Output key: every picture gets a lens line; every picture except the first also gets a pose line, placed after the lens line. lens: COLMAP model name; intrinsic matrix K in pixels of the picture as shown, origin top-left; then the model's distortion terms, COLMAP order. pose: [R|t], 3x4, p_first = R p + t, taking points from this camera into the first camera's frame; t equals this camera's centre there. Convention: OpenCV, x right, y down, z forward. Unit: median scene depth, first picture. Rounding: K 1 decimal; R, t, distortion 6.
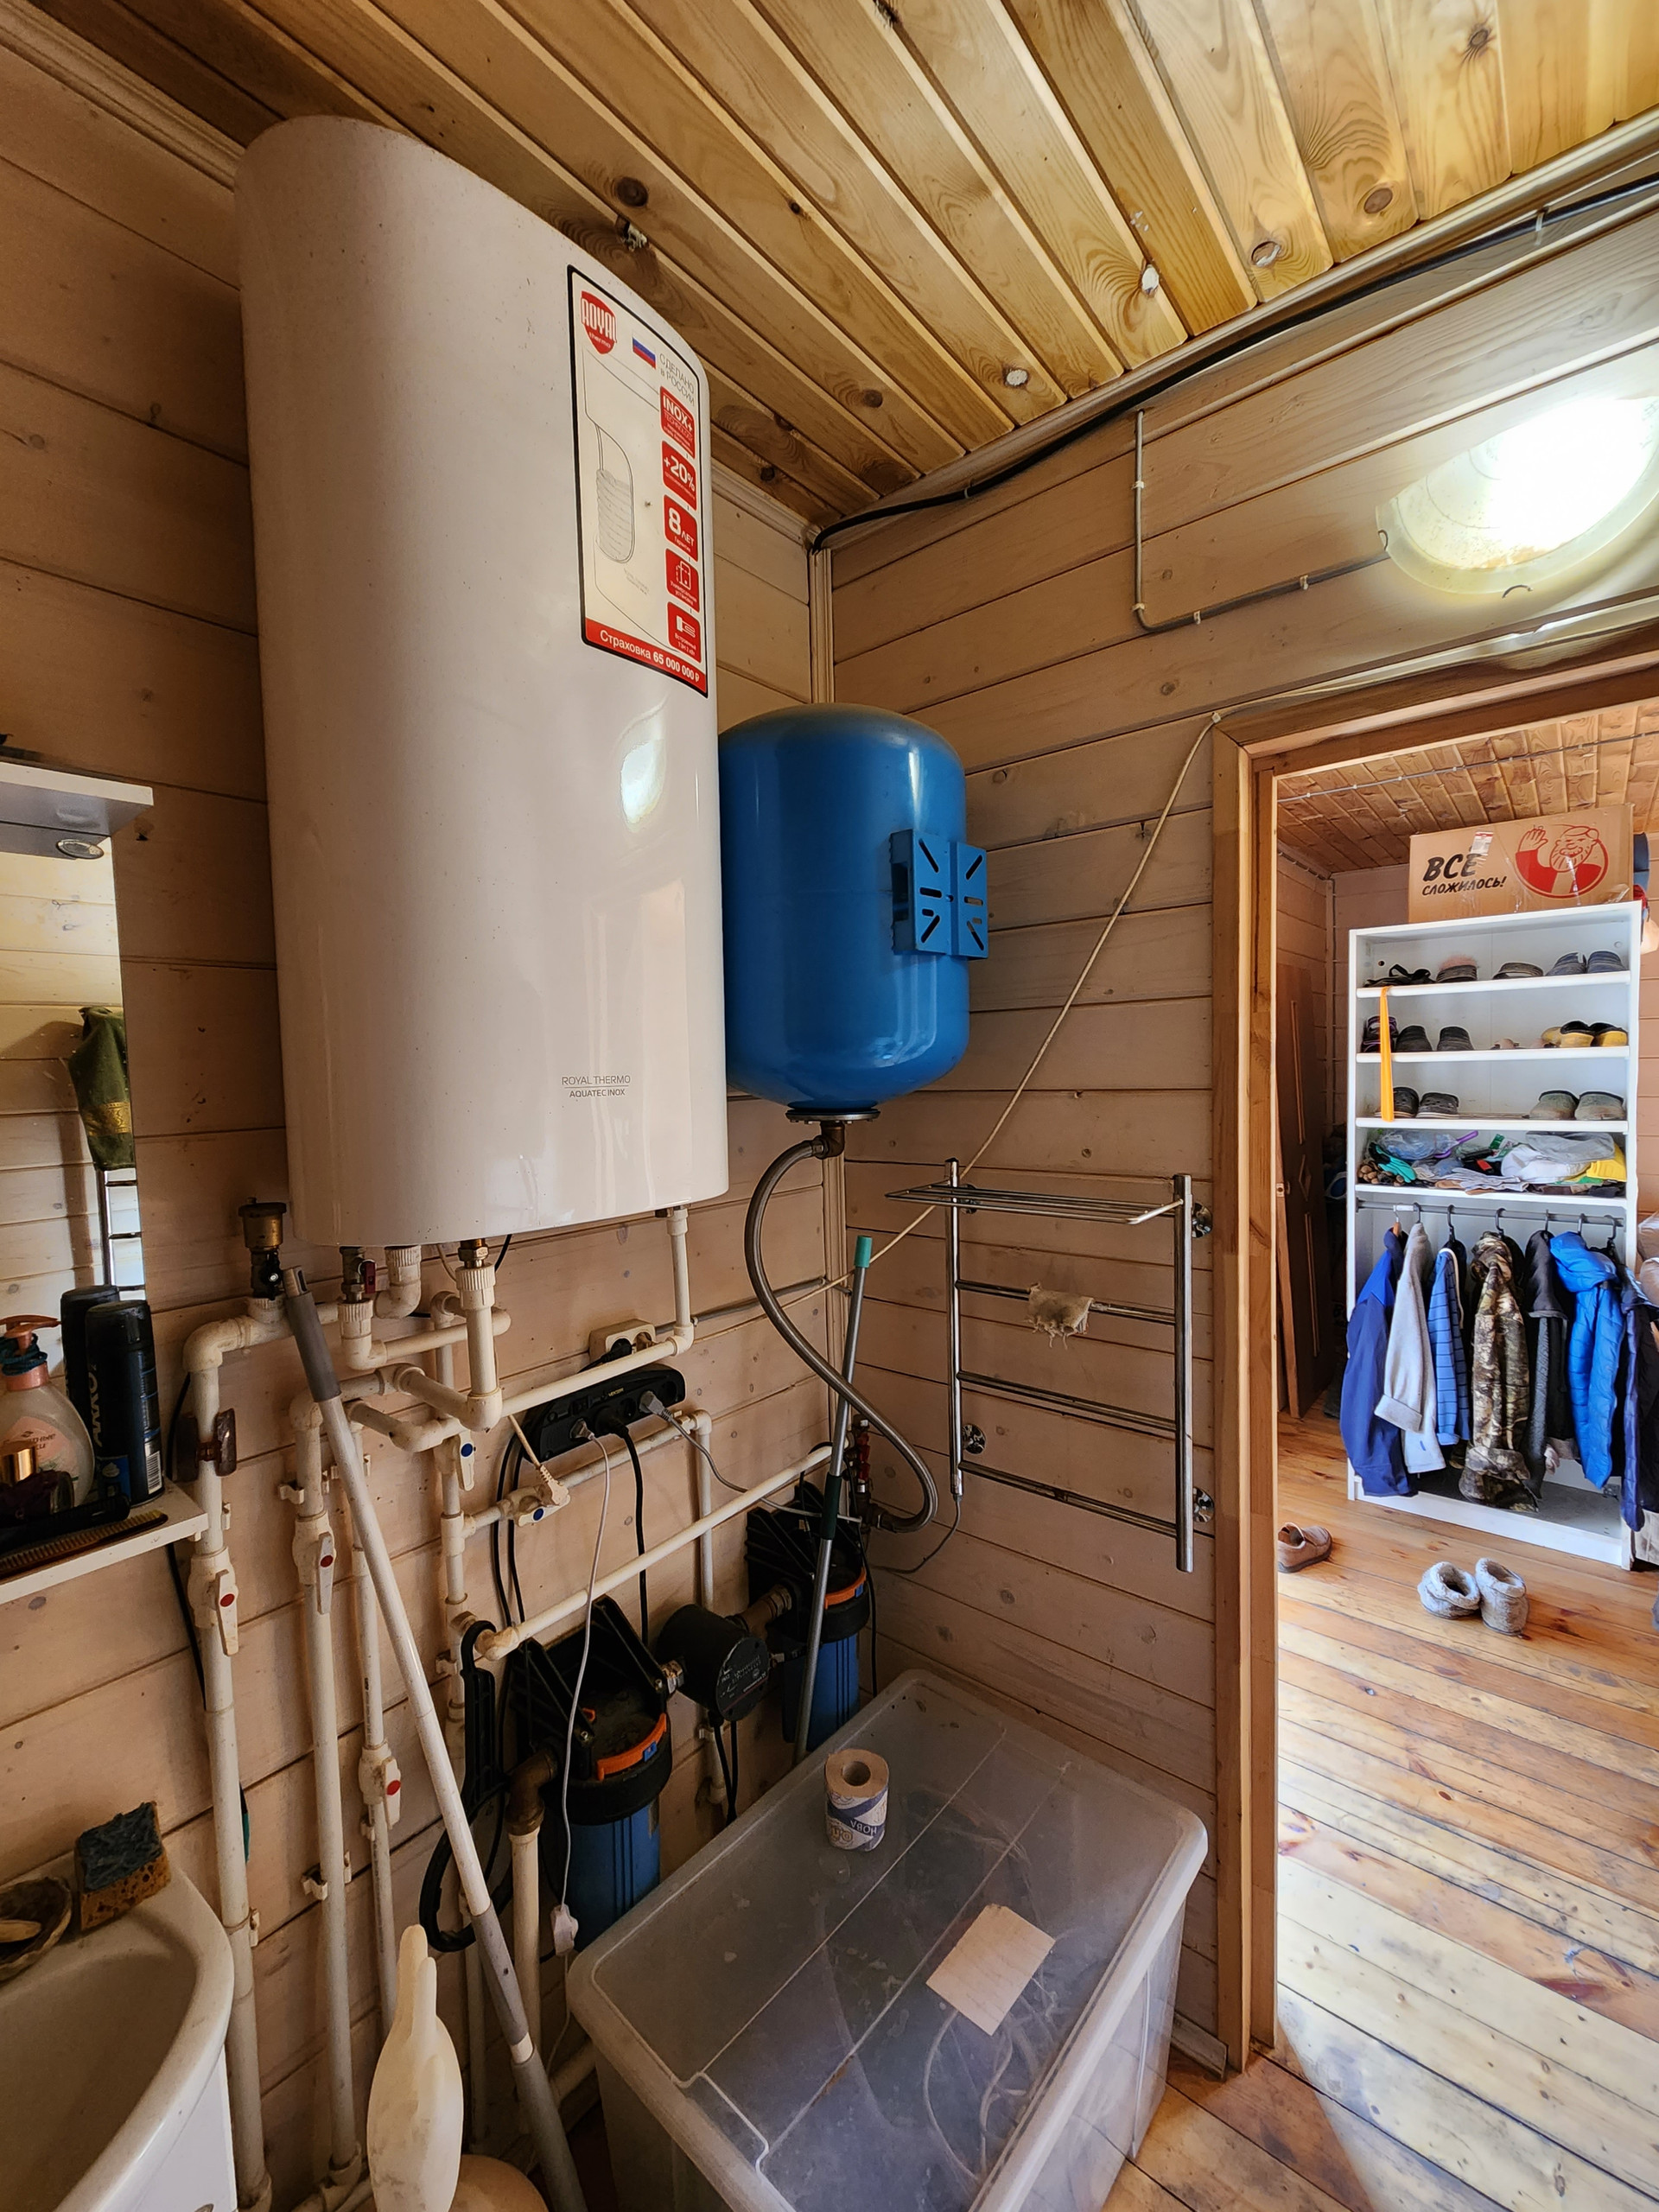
lens RADIAL K [[903.9, 0, 820.5], [0, 903.9, 1108.4], [0, 0, 1]] dist [-0.000779, 0.000348]
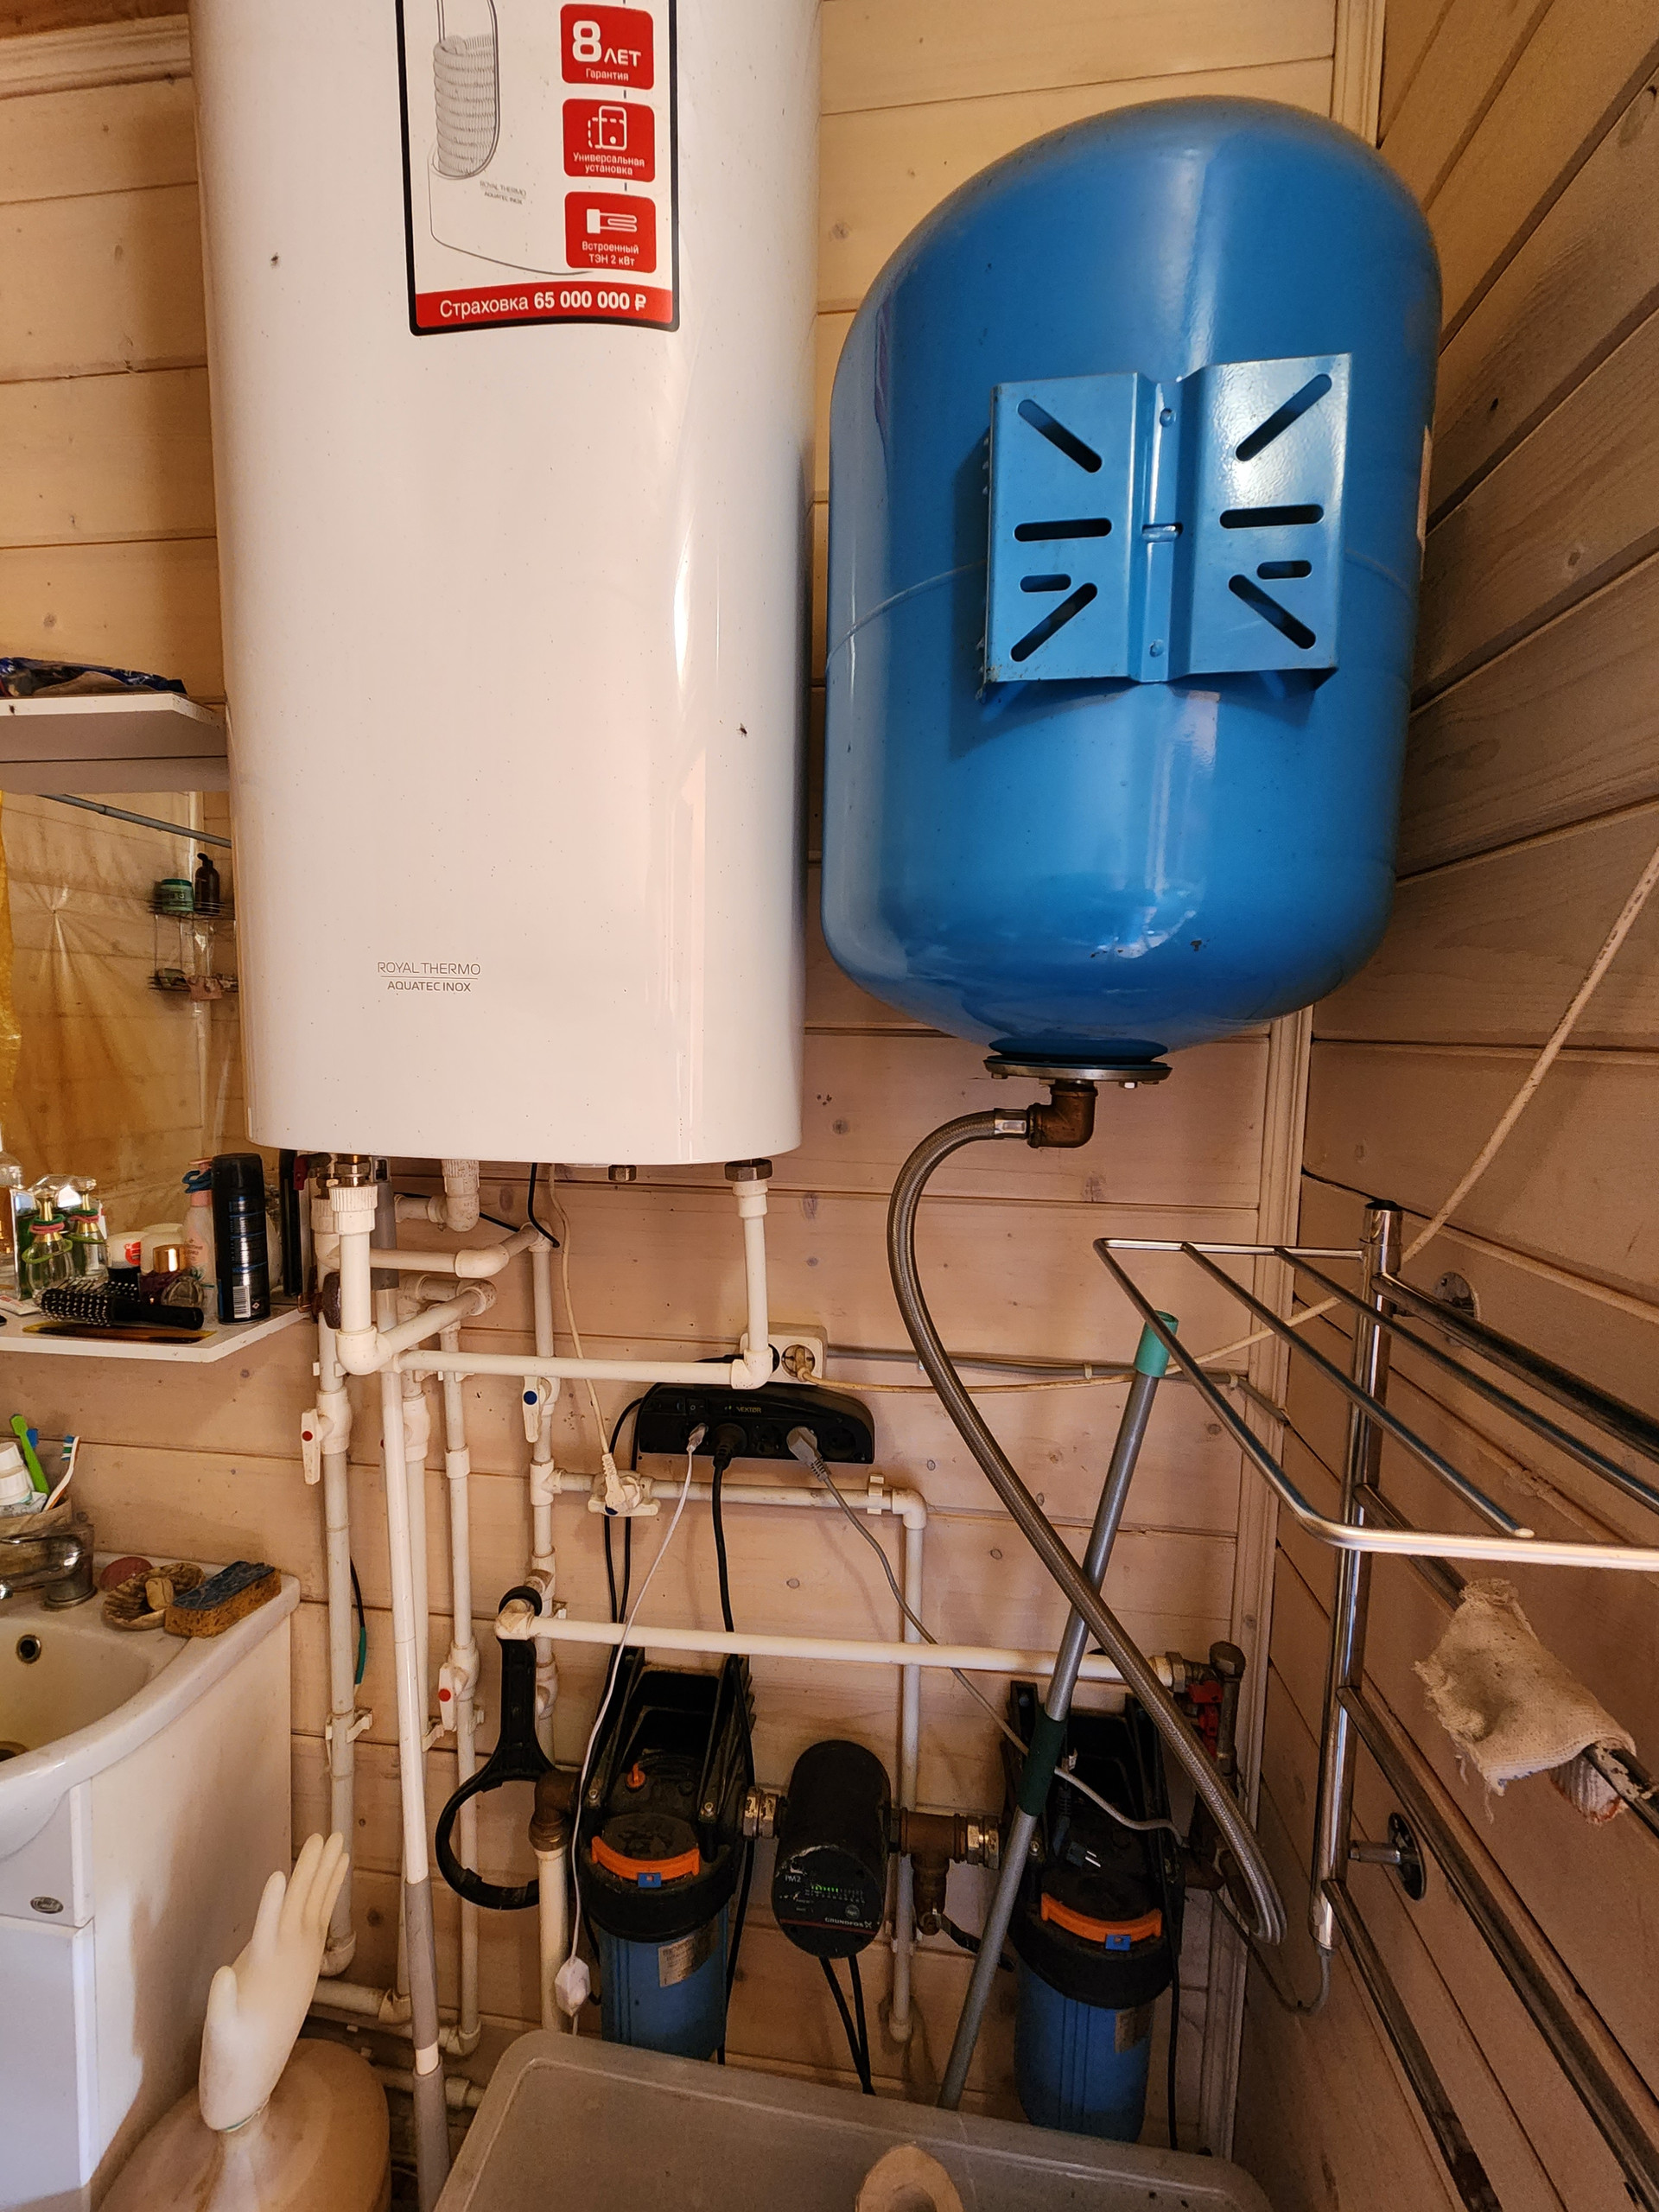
lens RADIAL K [[903.9, 0, 820.9], [0, 903.9, 1112.1], [0, 0, 1]] dist [-0.000779, 0.000348]
pose [[0.546059, 0.118574, -0.829313, 0.440008], [-0.075864, 0.992864, 0.092006, -0.005762], [0.834305, 0.012674, 0.551158, 0.695989]]
